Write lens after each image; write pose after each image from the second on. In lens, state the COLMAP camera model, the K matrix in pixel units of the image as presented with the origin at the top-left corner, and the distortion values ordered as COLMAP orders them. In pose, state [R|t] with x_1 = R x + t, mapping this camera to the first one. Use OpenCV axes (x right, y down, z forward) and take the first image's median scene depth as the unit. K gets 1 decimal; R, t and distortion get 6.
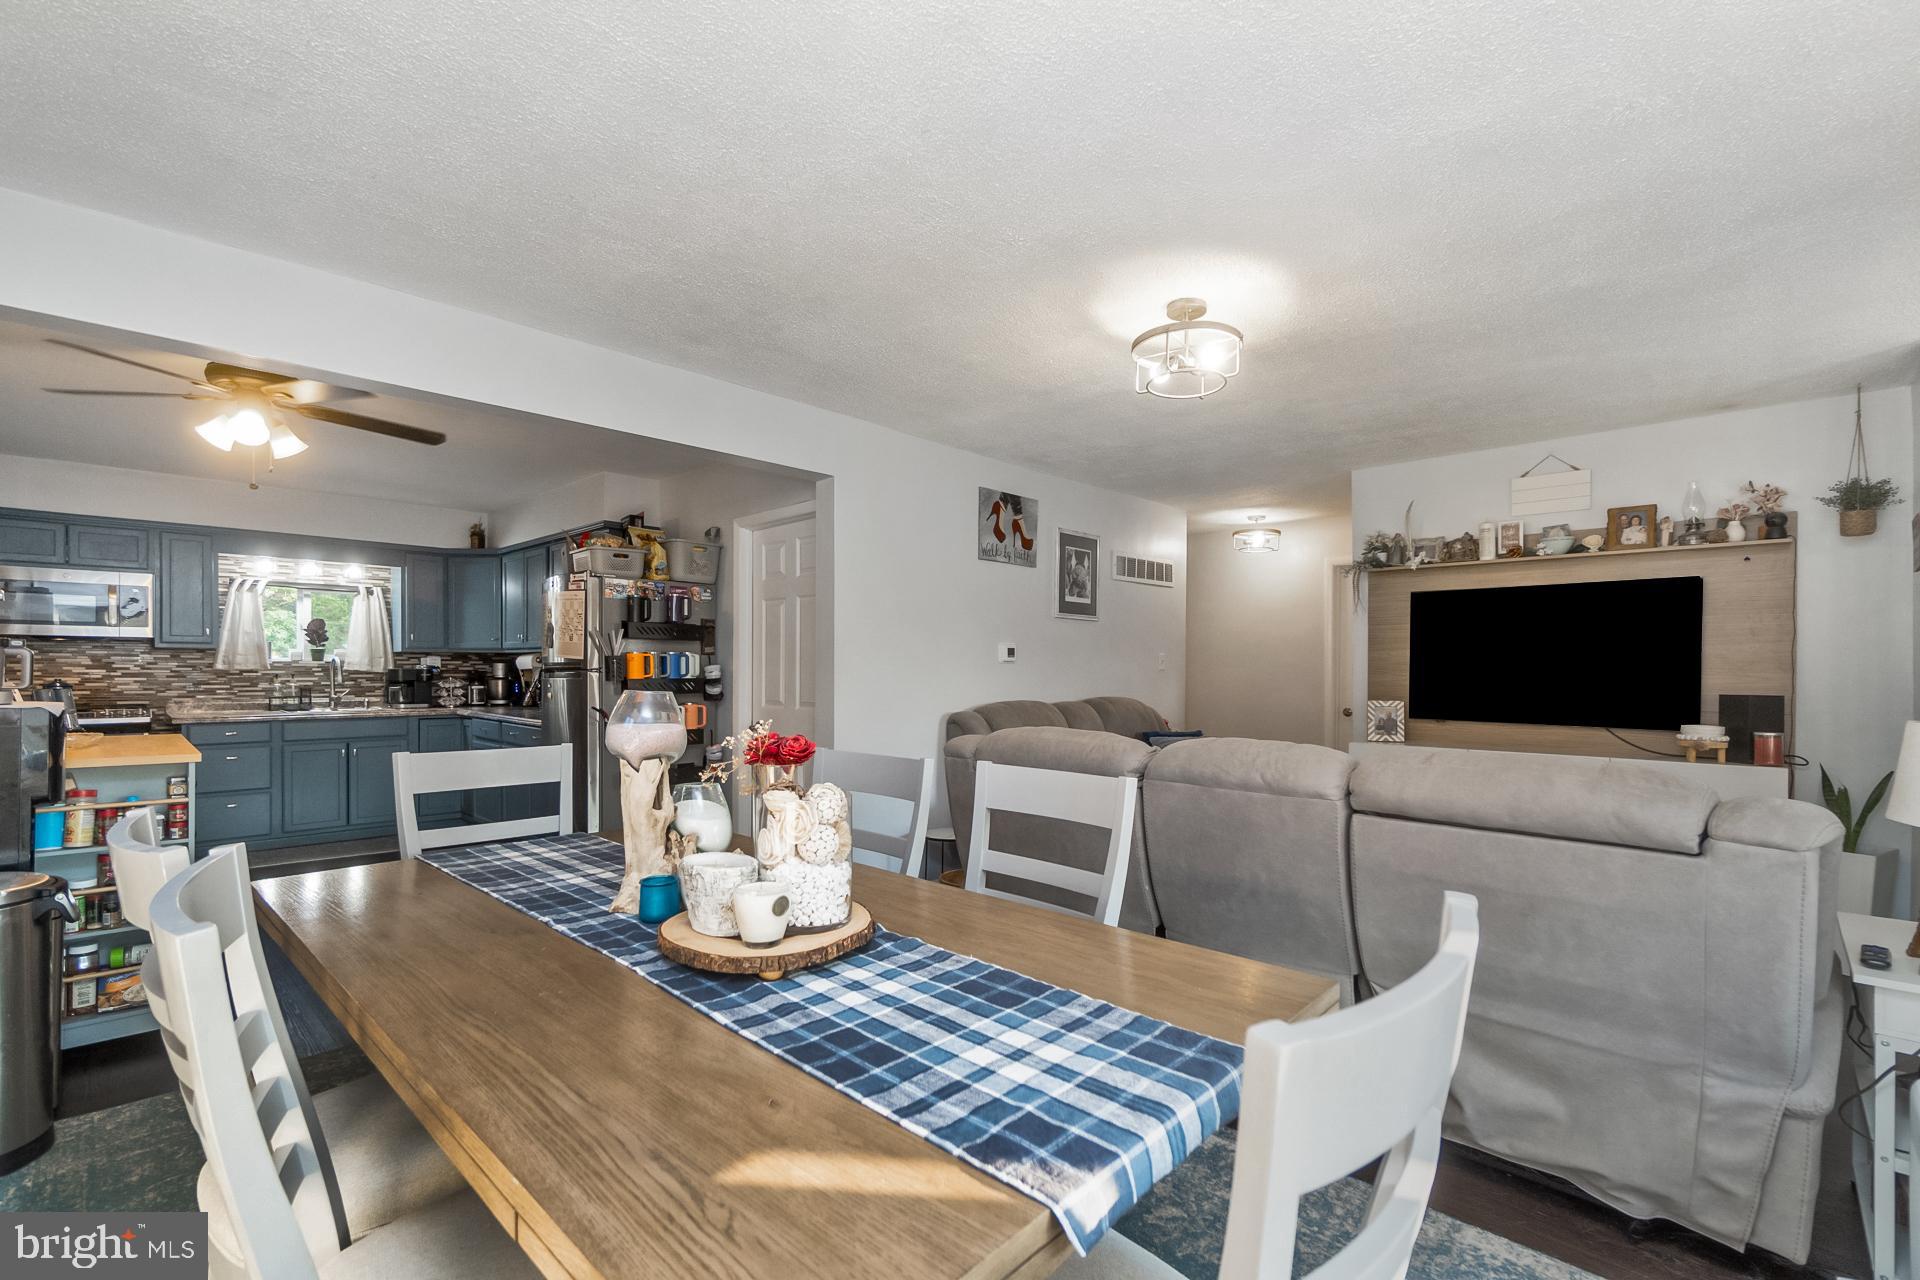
lens RADIAL K [[846.4, 0, 960.1], [0, 846.4, 671.6], [0, 0, 1]] dist [-0.002676, -0.000200]
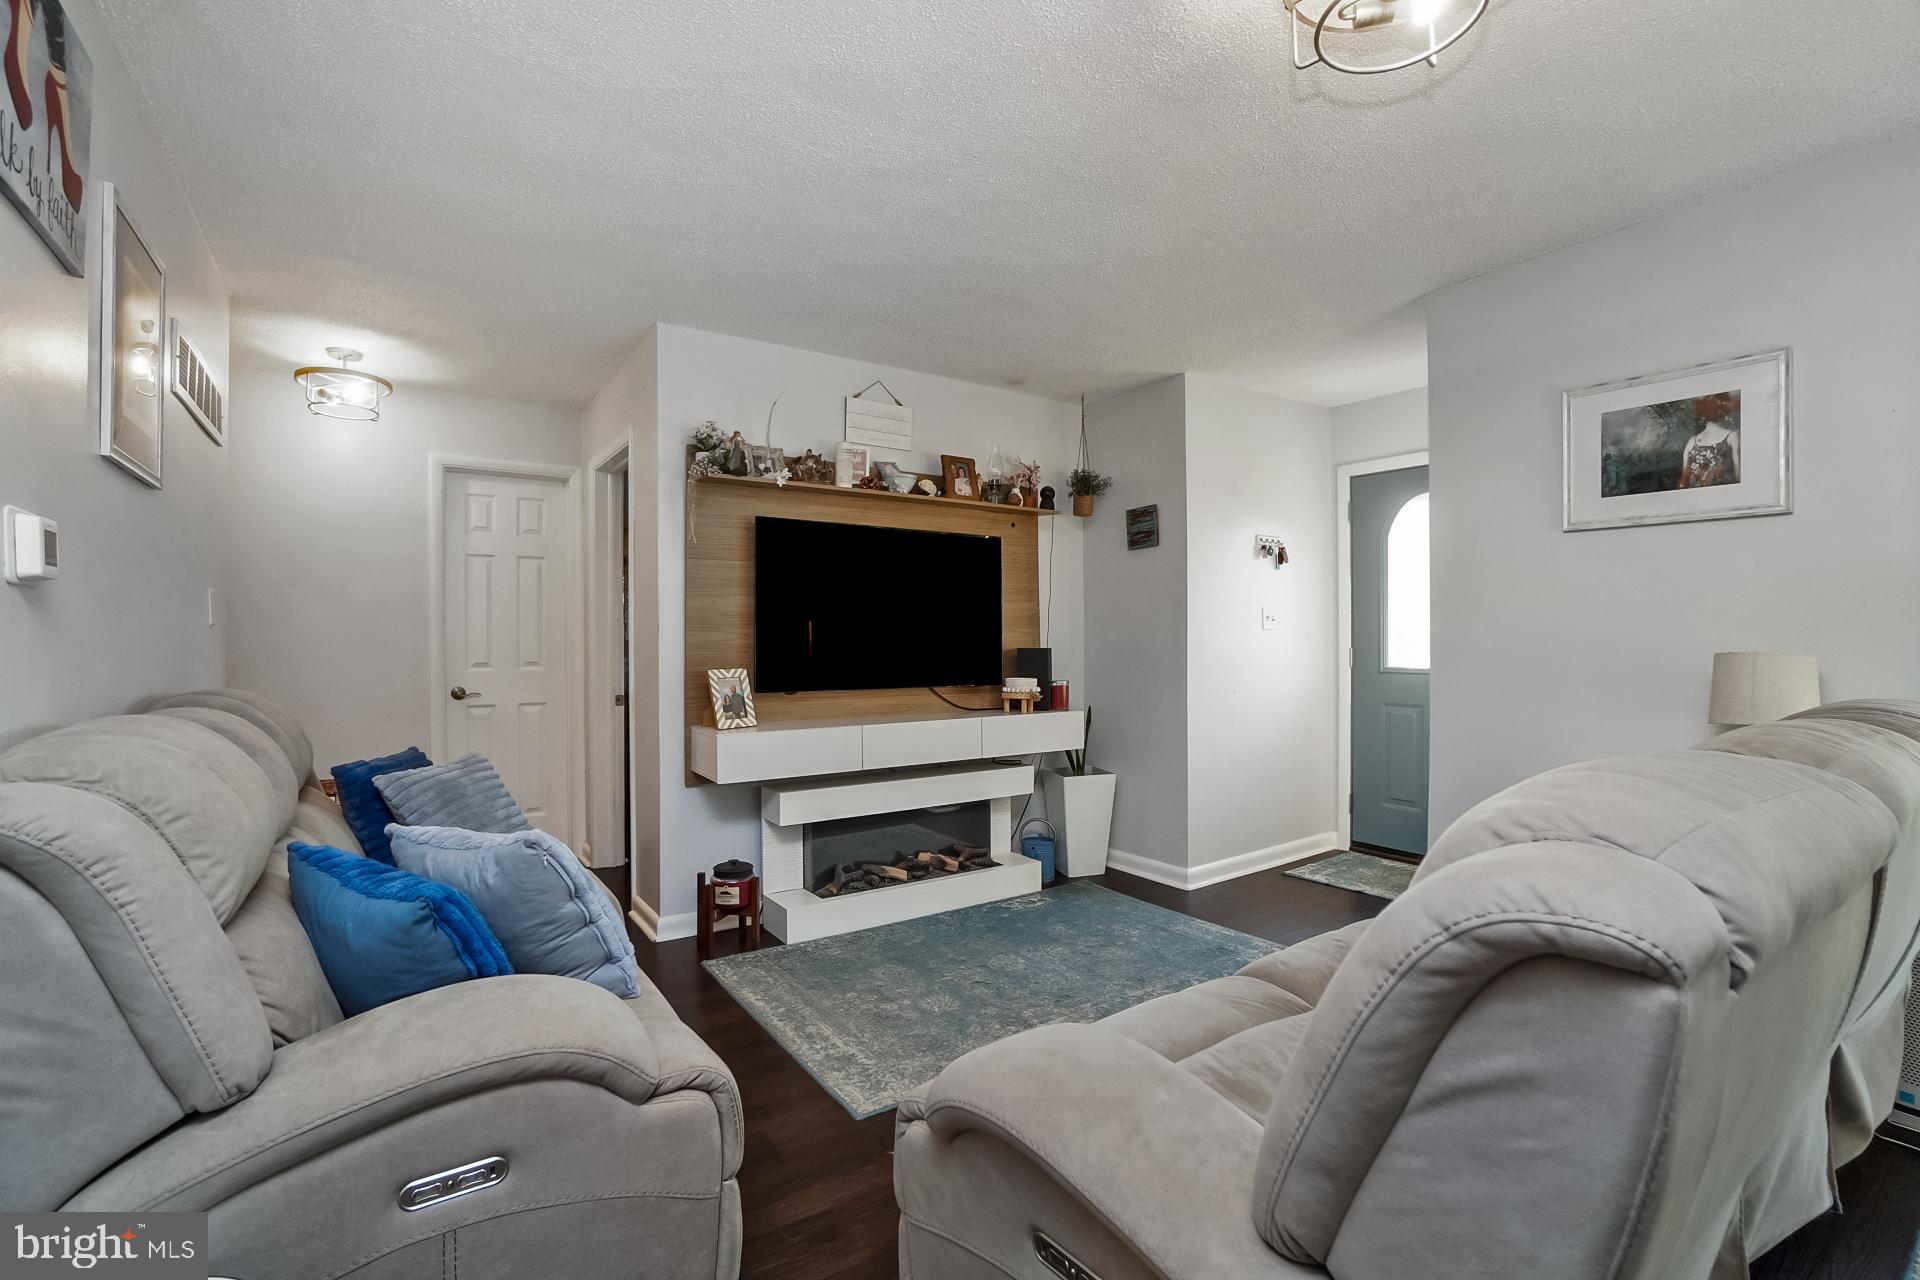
lens RADIAL K [[870.3, 0, 960.0], [0, 870.3, 640.0], [0, 0, 1]] dist [-0.051351, 0.000112]
pose [[0.205568, -0.004561, 0.978632, -0.148043], [0.006330, 0.999974, 0.003331, 0.009174], [-0.978622, 0.005510, 0.205592, 0.661913]]
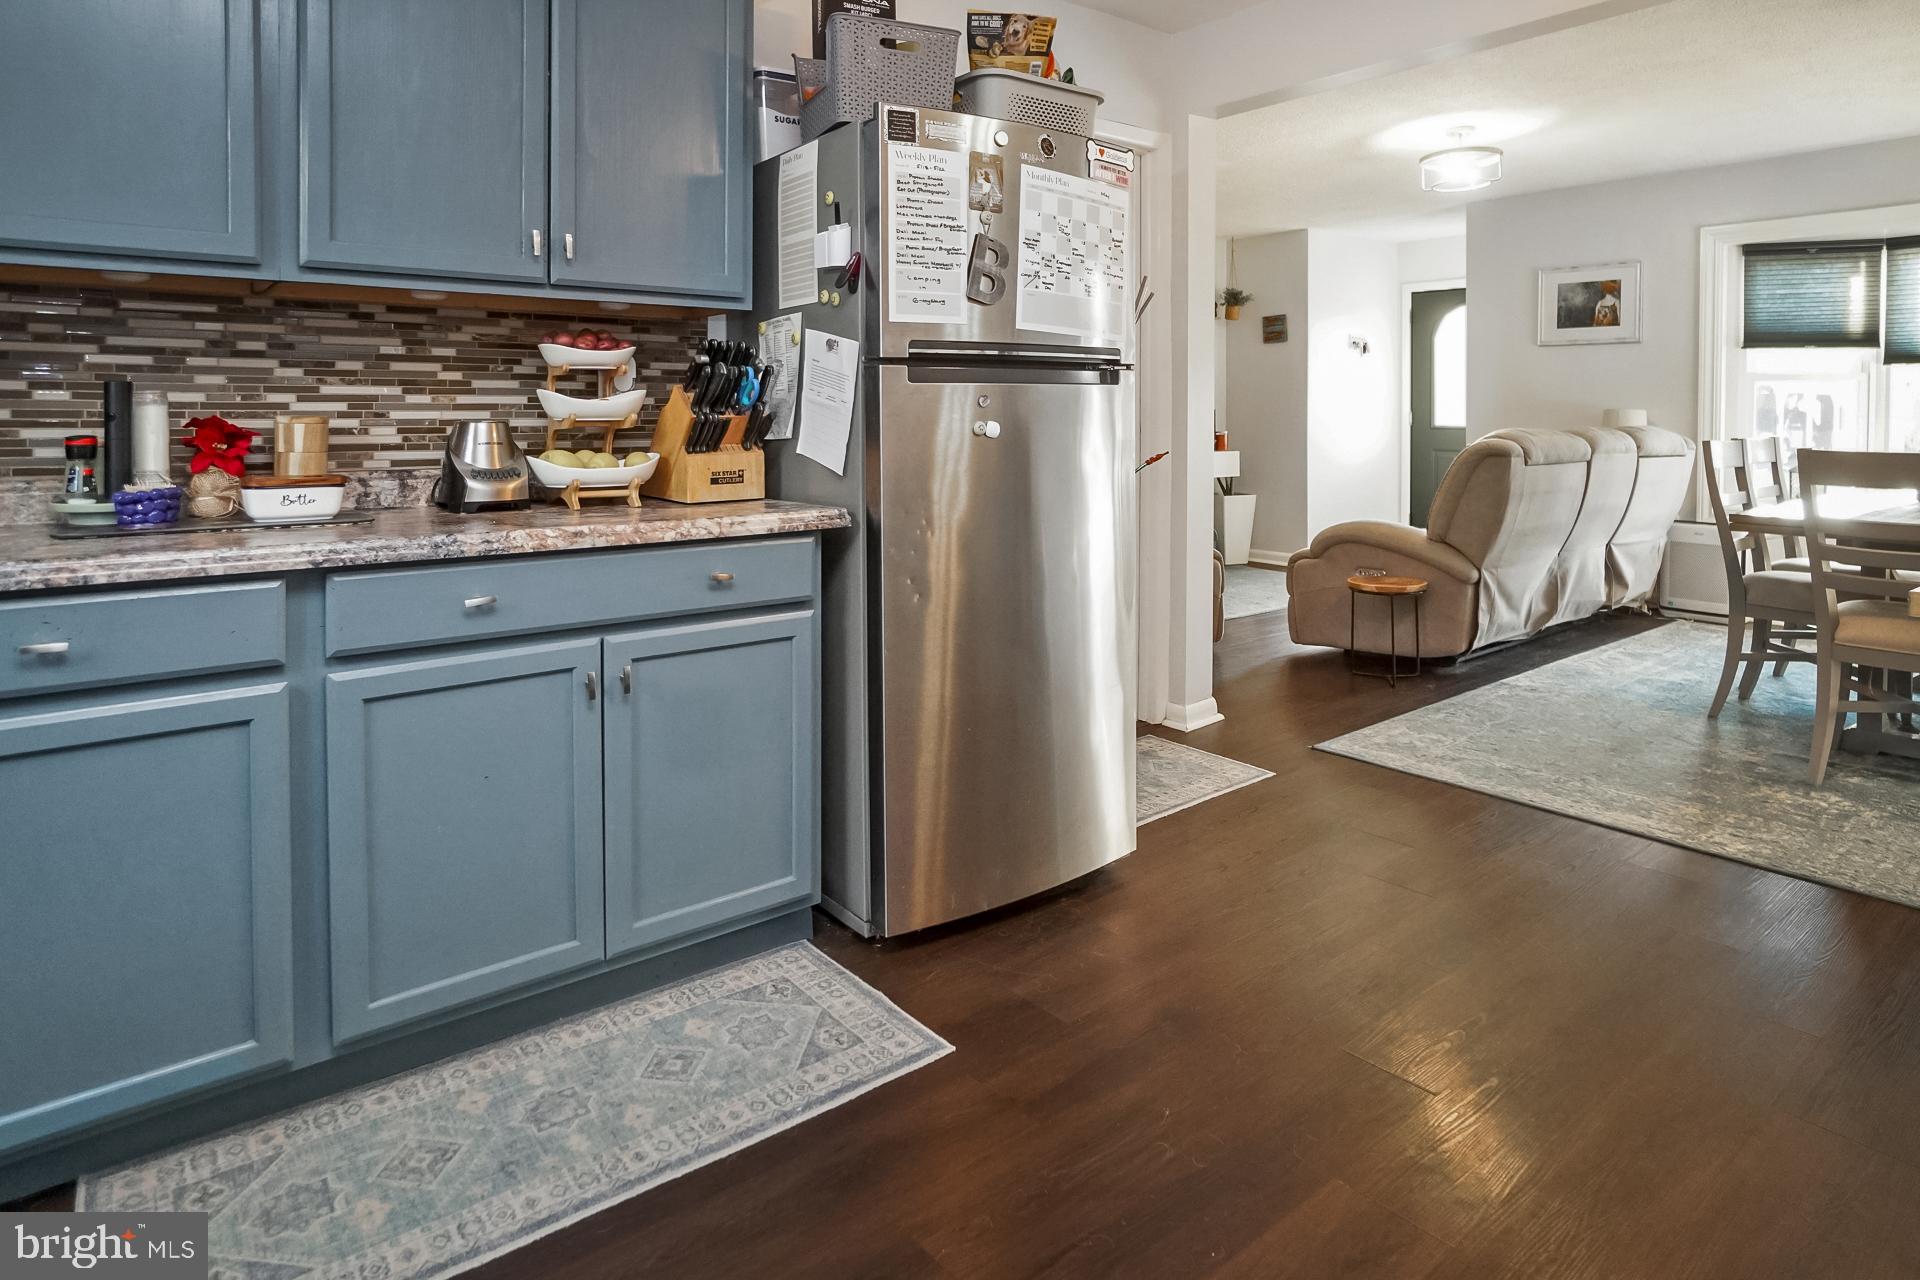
lens RADIAL K [[1095.6, 0, 956.4], [0, 1095.6, 429.5], [0, 0, 1]] dist [-0.002662, 0.001526]
pose [[0.141745, -0.021635, 0.989667, -0.960304], [0.002363, 0.999766, 0.021518, 0.013773], [-0.989900, -0.000712, 0.141763, 0.903795]]
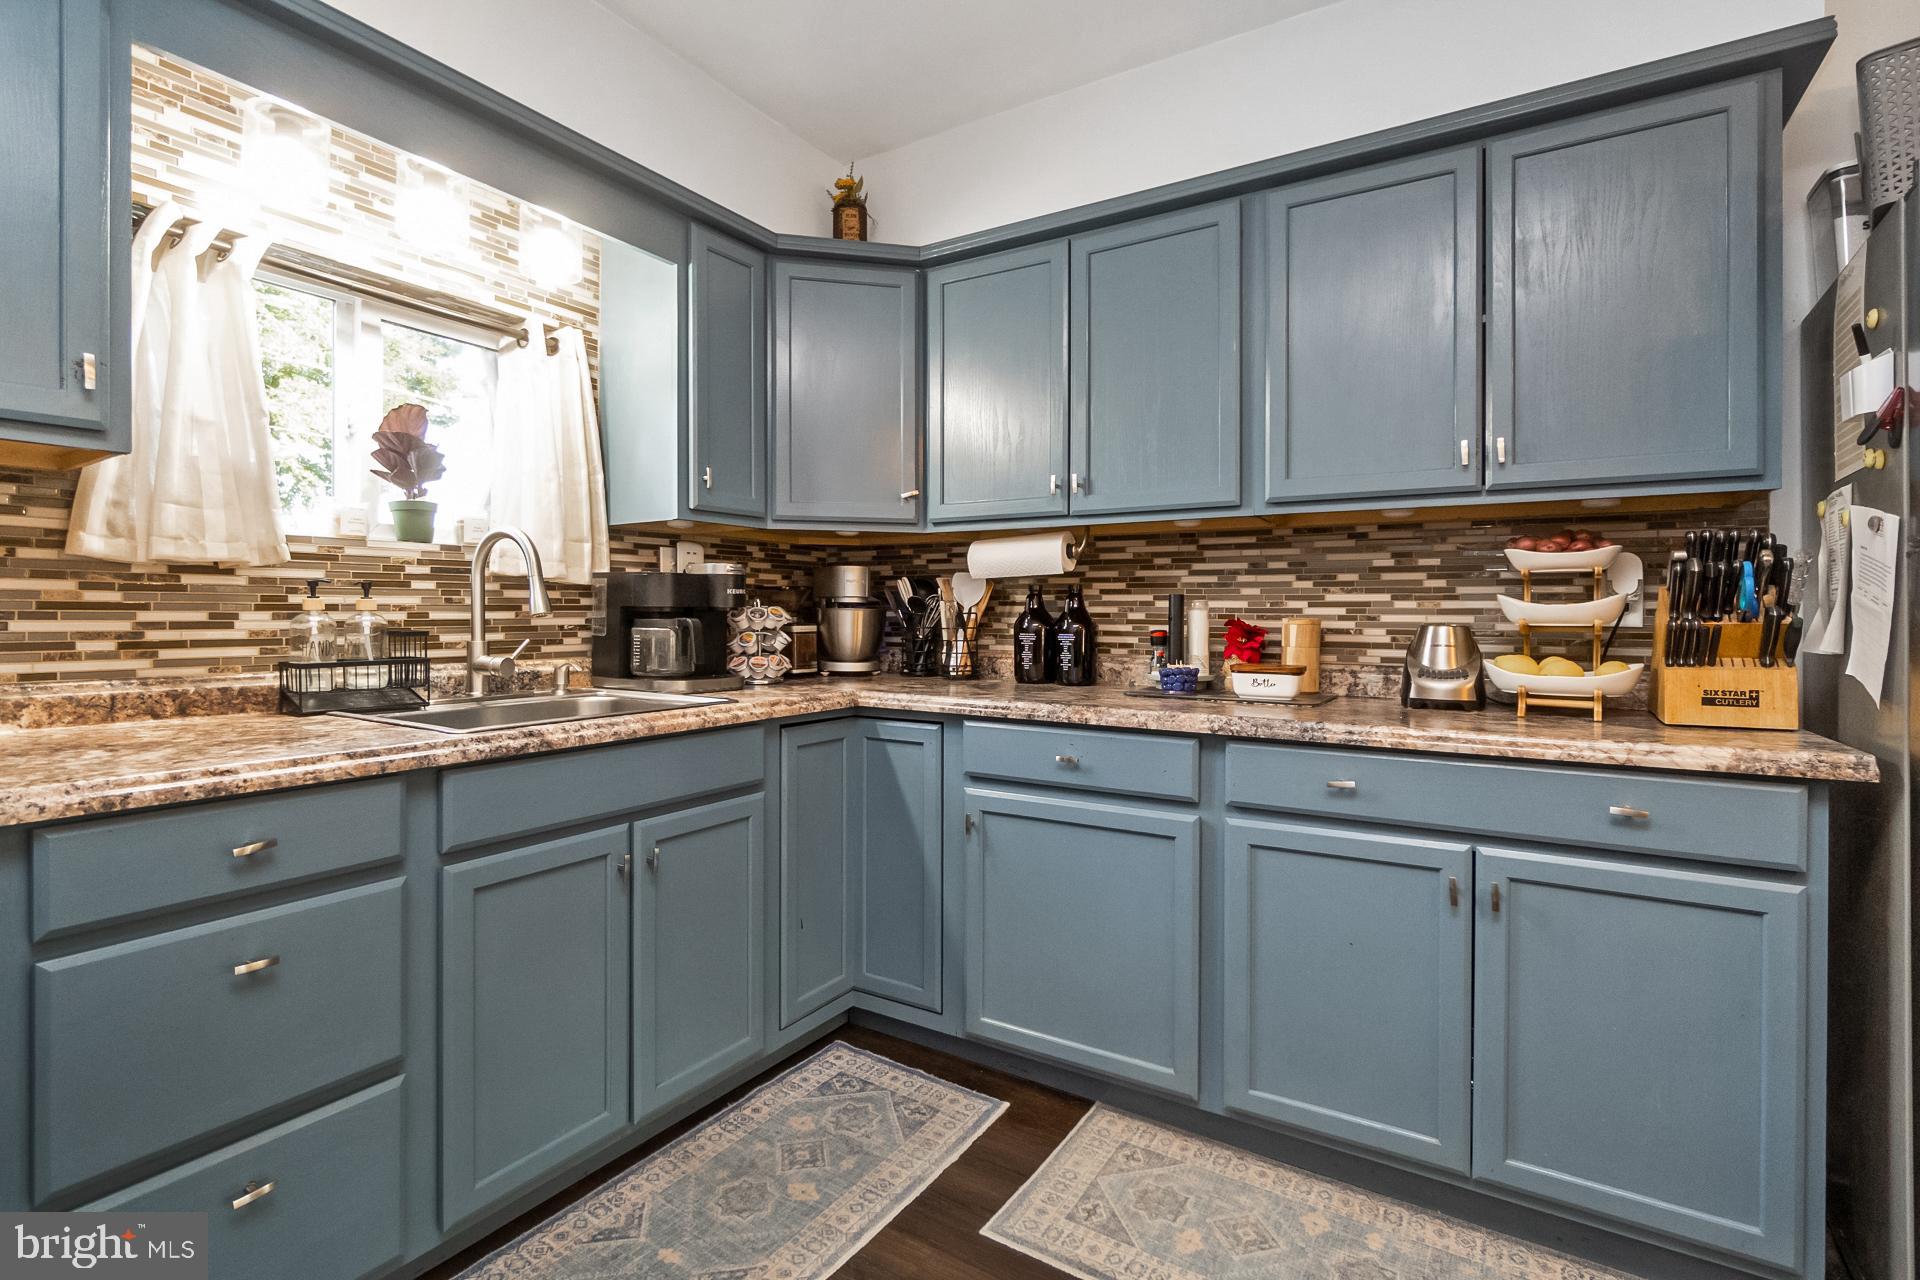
lens RADIAL K [[908.4, 0, 957.5], [0, 908.4, 616.2], [0, 0, 1]] dist [-0.000100, 0.000177]
pose [[0.979468, -0.001581, 0.201593, -0.719014], [0.000955, 0.999994, 0.003202, 0.014808], [-0.201597, -0.002944, 0.979464, 0.724498]]
